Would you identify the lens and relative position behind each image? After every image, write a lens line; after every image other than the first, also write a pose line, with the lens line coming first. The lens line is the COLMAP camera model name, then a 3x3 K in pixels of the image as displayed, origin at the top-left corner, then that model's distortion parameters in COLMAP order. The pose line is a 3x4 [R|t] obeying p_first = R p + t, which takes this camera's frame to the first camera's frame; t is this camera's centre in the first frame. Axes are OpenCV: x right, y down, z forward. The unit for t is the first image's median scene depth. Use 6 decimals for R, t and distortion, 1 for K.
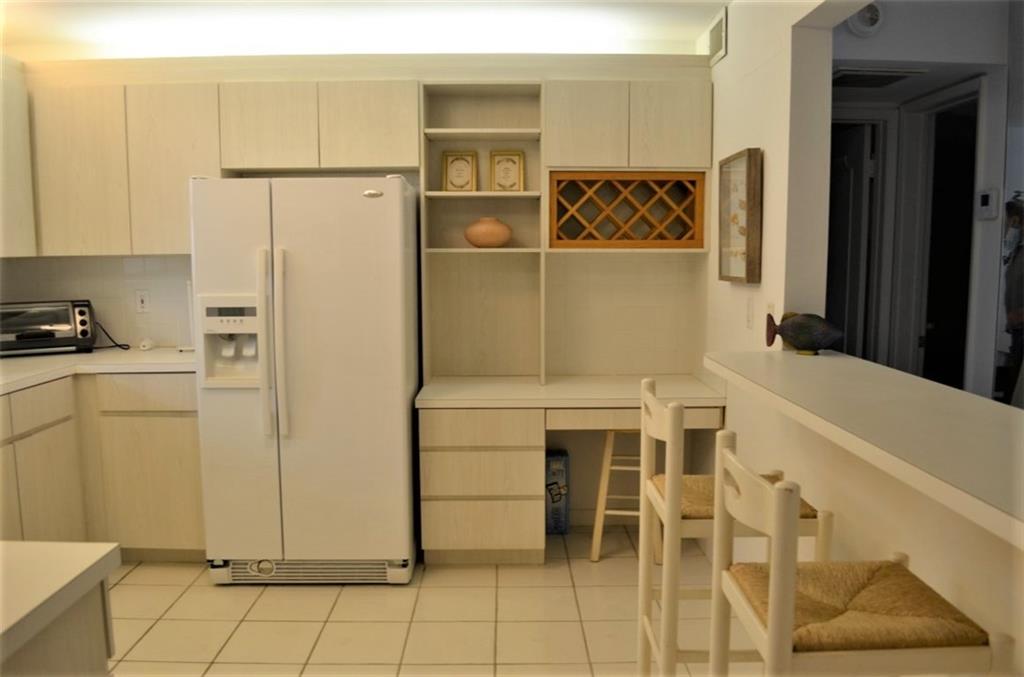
lens RADIAL K [[810.6, 0, 512.0], [0, 810.6, 338.5], [0, 0, 1]] dist [-0.068832, 0.001587]
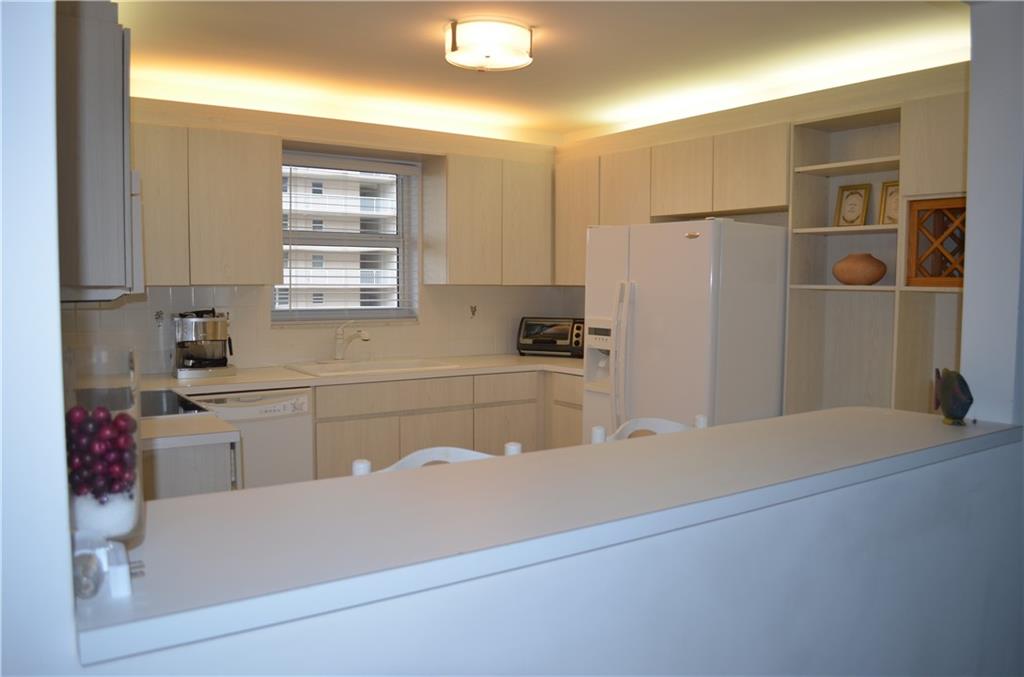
lens RADIAL K [[810.6, 0, 512.0], [0, 810.6, 338.5], [0, 0, 1]] dist [-0.068832, 0.001587]
pose [[0.558441, 0.066173, -0.826900, 0.565708], [-0.100009, 0.994913, 0.012078, -0.021649], [0.823493, 0.075953, 0.562219, 0.153507]]
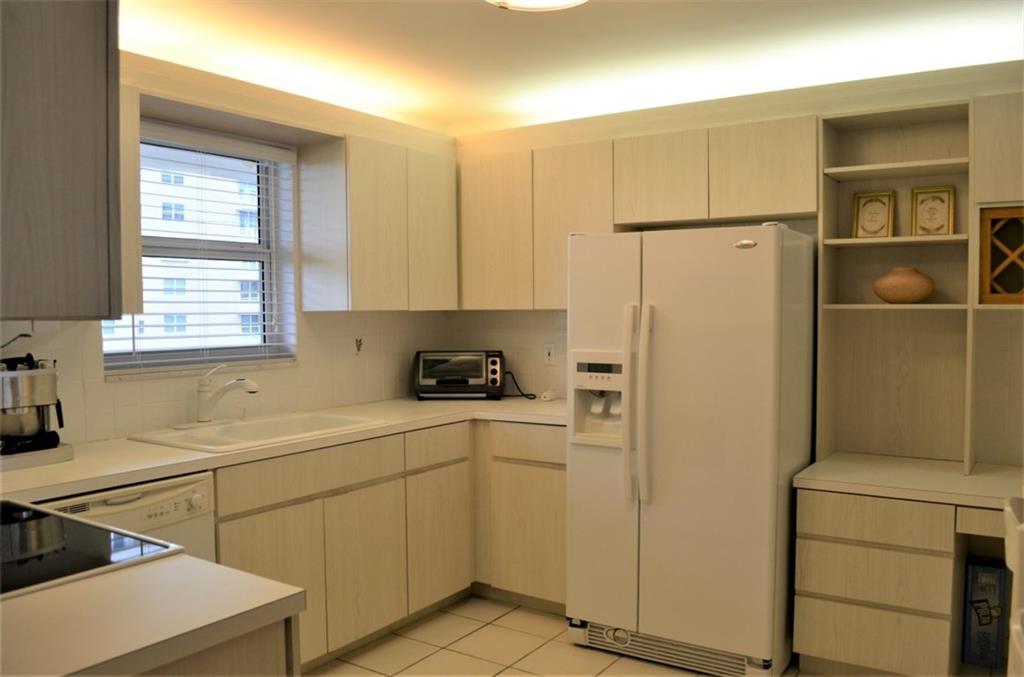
lens RADIAL K [[828.9, 0, 512.0], [0, 828.9, 338.5], [0, 0, 1]] dist [-0.076928, 0.001225]
pose [[0.827023, 0.020774, -0.561784, 0.118383], [-0.059099, 0.996992, -0.050135, -0.010830], [0.559052, 0.074664, 0.825764, 0.089893]]
